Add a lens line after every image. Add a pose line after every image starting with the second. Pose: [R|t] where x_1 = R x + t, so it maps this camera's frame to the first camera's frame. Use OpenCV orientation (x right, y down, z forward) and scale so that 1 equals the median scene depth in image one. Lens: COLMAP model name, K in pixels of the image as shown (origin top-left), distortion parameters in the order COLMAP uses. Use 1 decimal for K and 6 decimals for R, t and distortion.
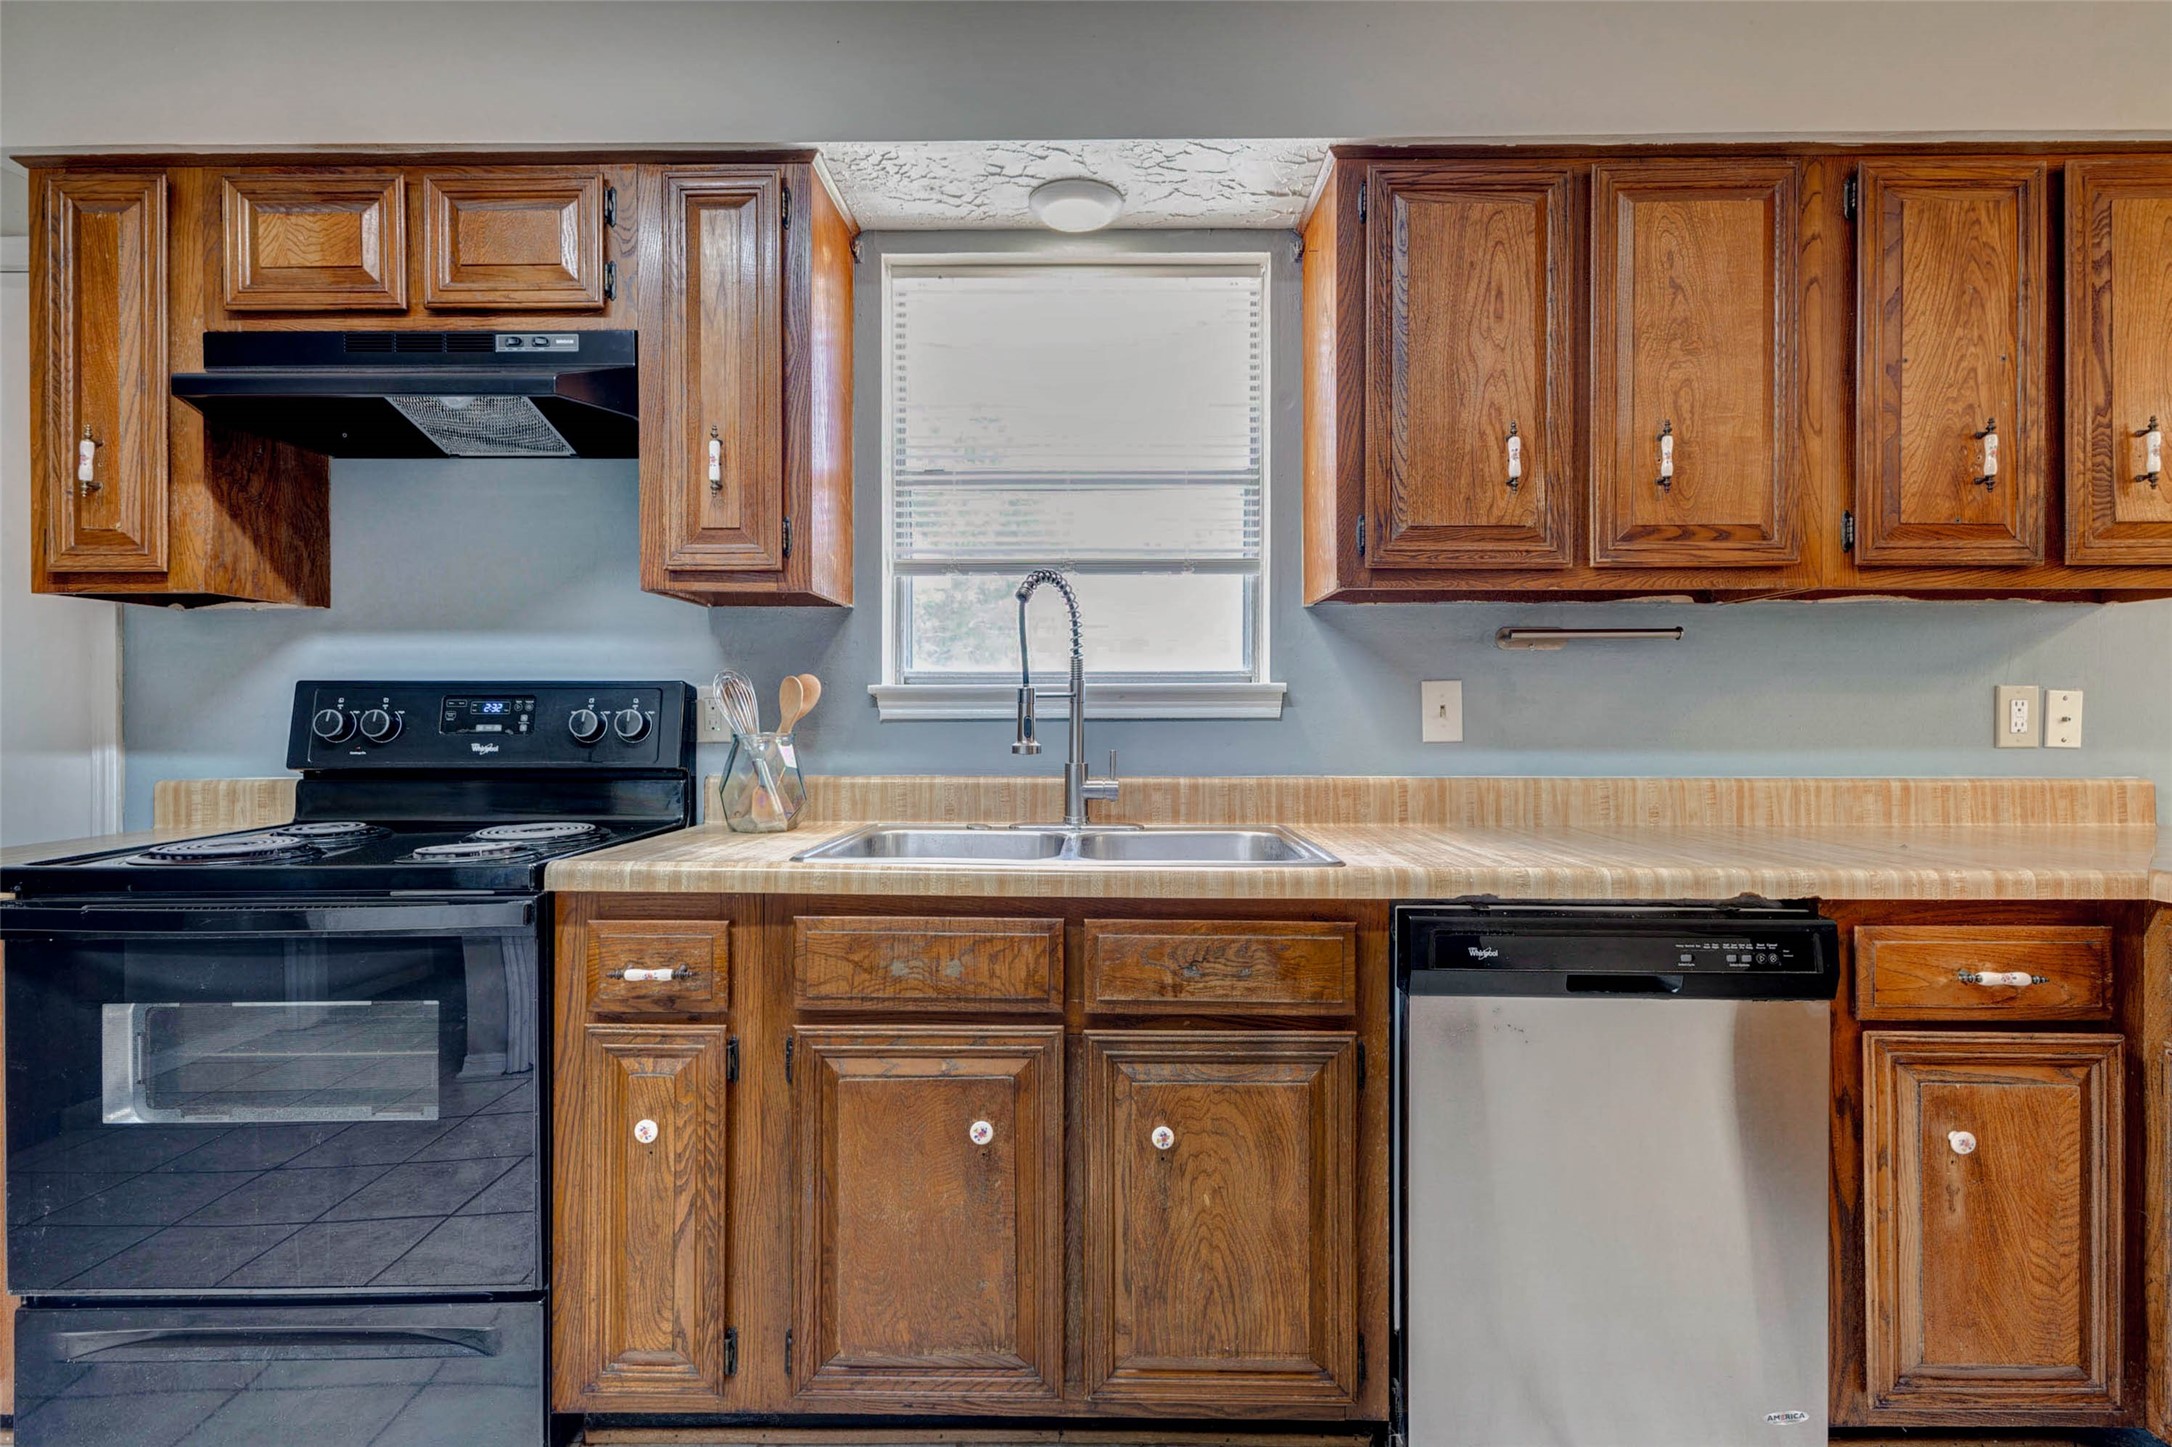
lens RADIAL K [[1063.2, 0, 1091.1], [0, 1063.2, 715.3], [0, 0, 1]] dist [0.010391, -0.000392]
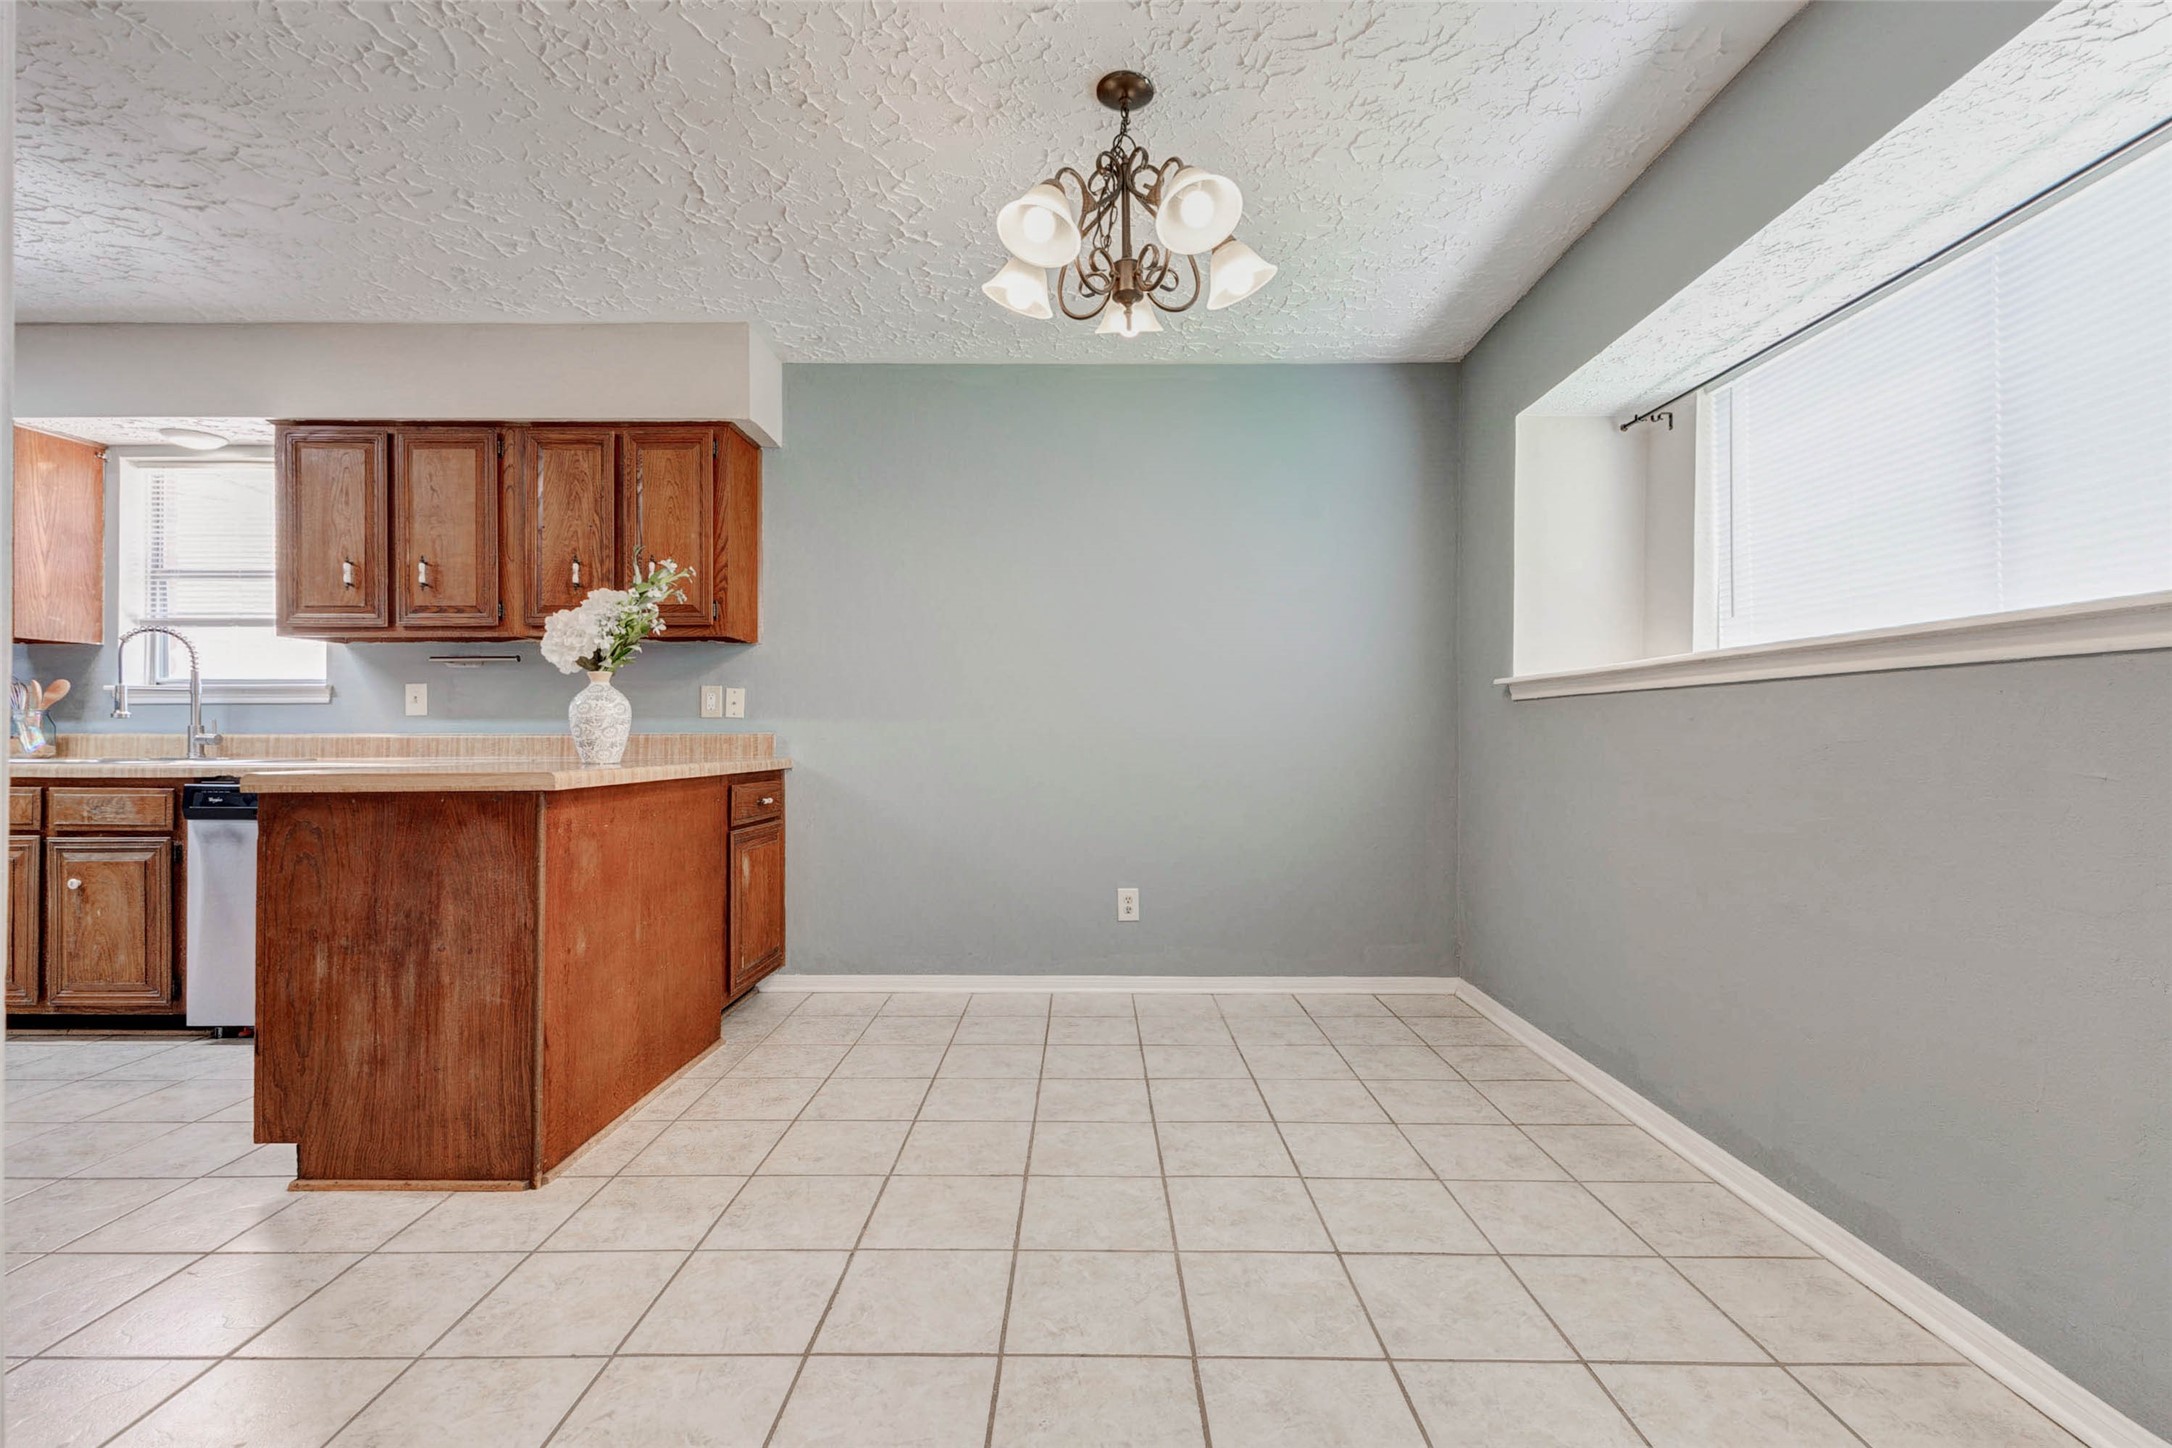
lens RADIAL K [[948.8, 0, 1094.3], [0, 948.8, 728.9], [0, 0, 1]] dist [0.022028, -0.006861]
pose [[0.999966, -0.001602, 0.008092, 1.747480], [0.001672, 0.999962, -0.008594, 0.075092], [-0.008078, 0.008607, 0.999930, -0.827186]]
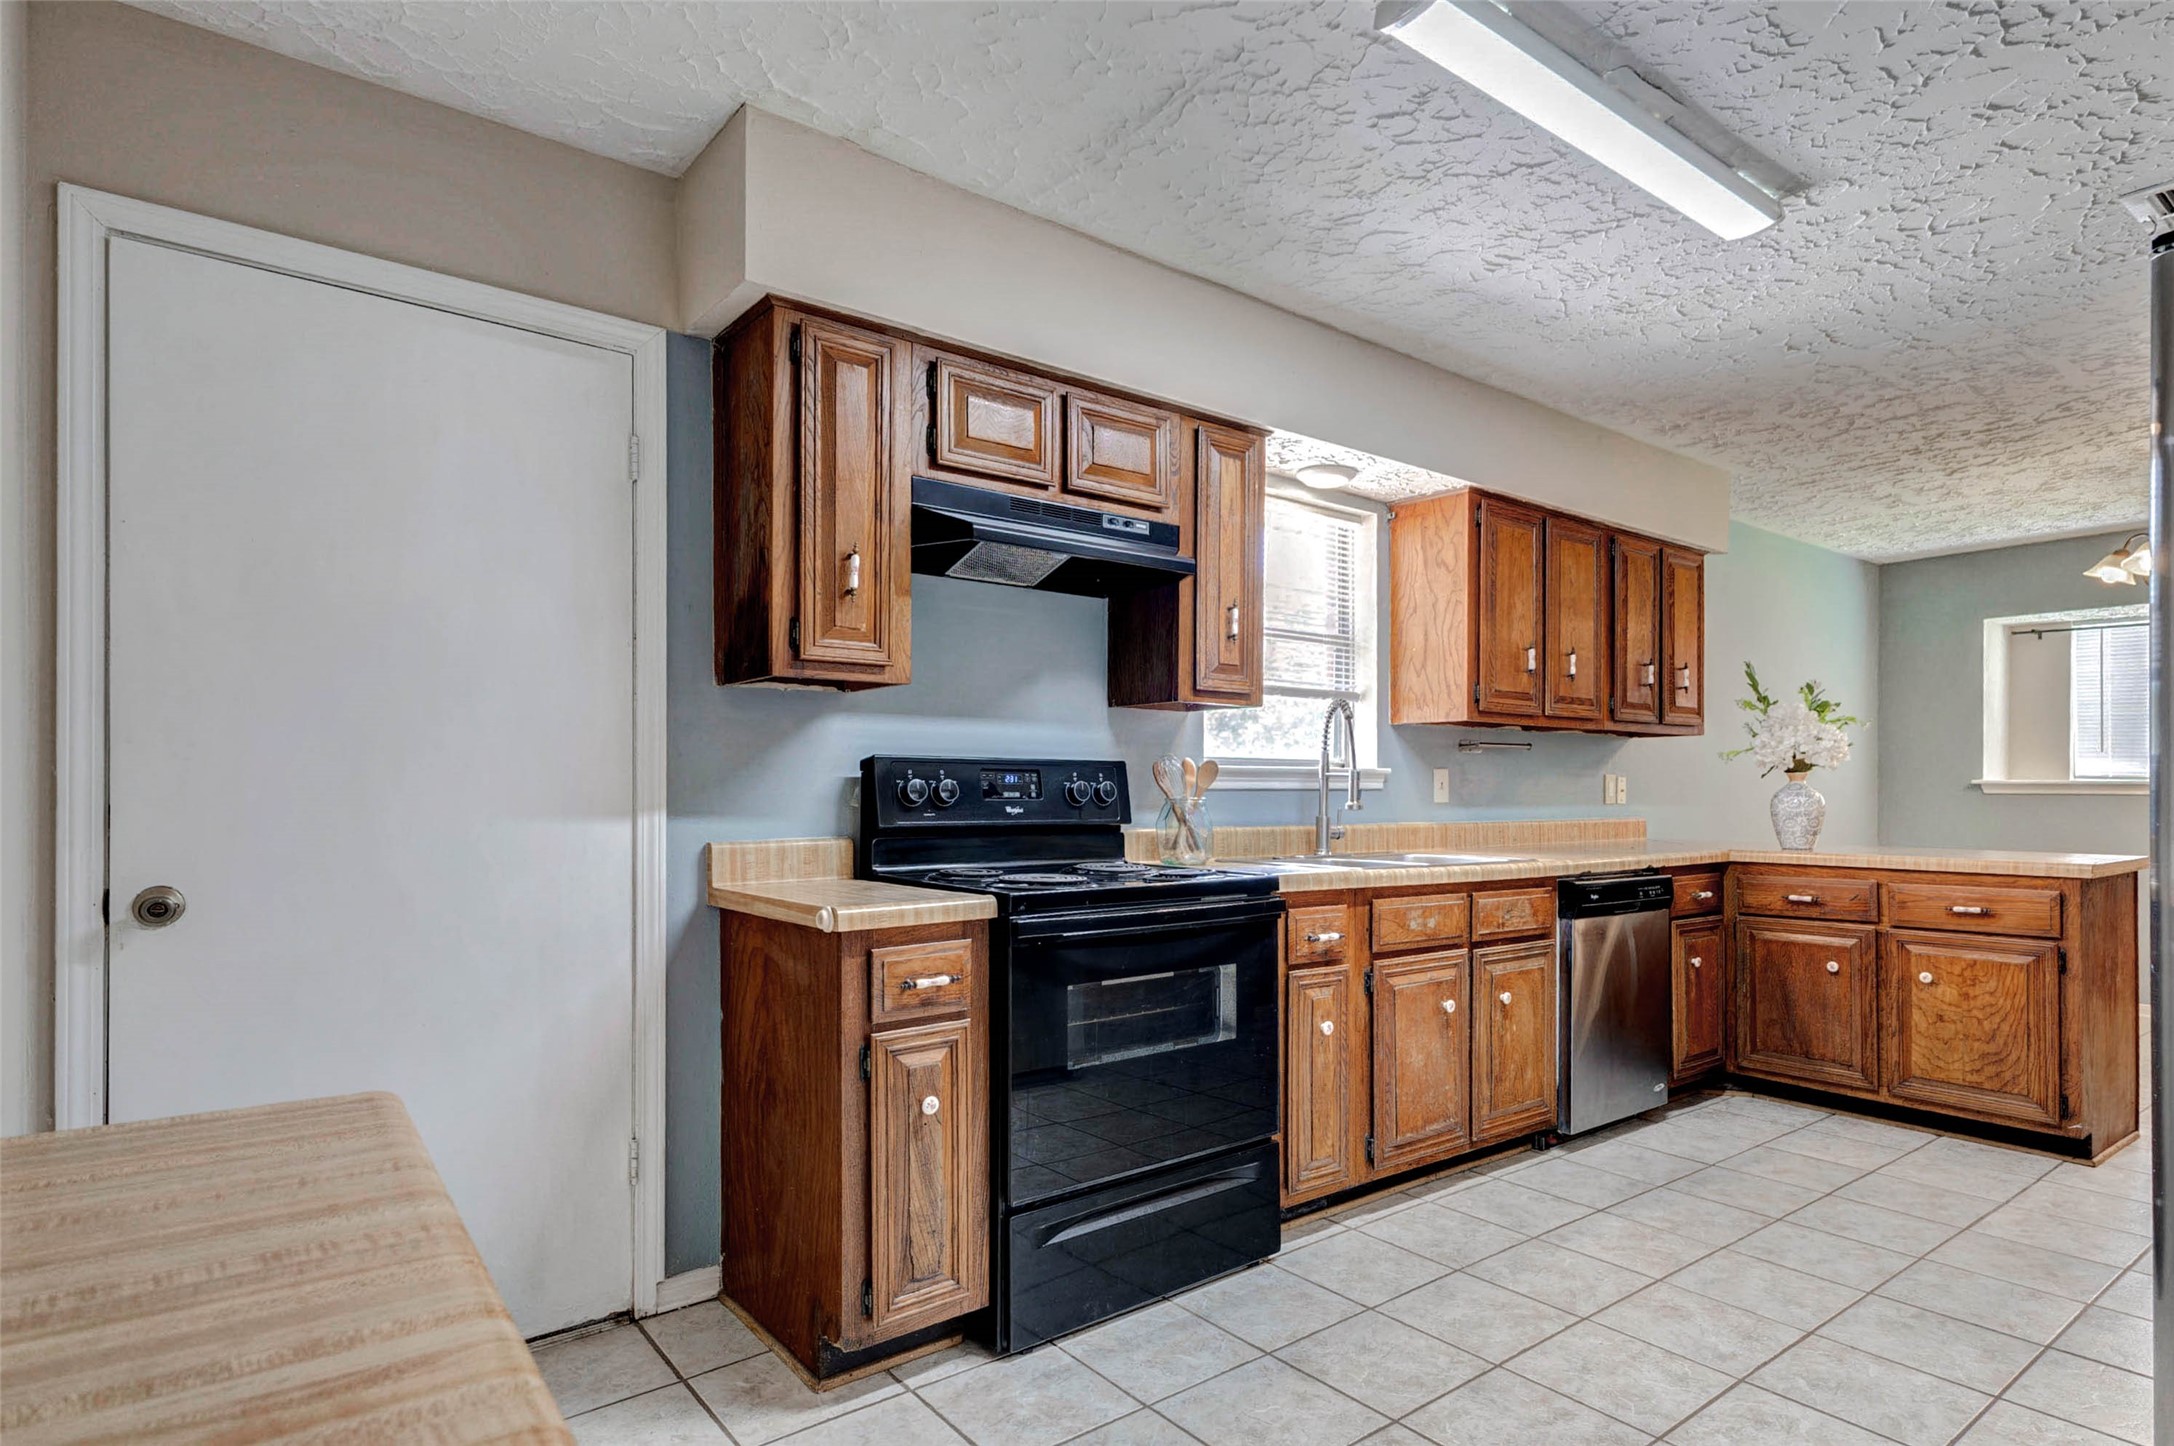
lens RADIAL K [[1133.5, 0, 1087.8], [0, 1133.5, 784.7], [0, 0, 1]] dist [0.012924, -0.000599]
pose [[0.790444, 0.006580, 0.612499, -1.495475], [-0.004399, 0.999977, -0.005064, 0.007281], [-0.612519, 0.001308, 0.790455, -0.166222]]
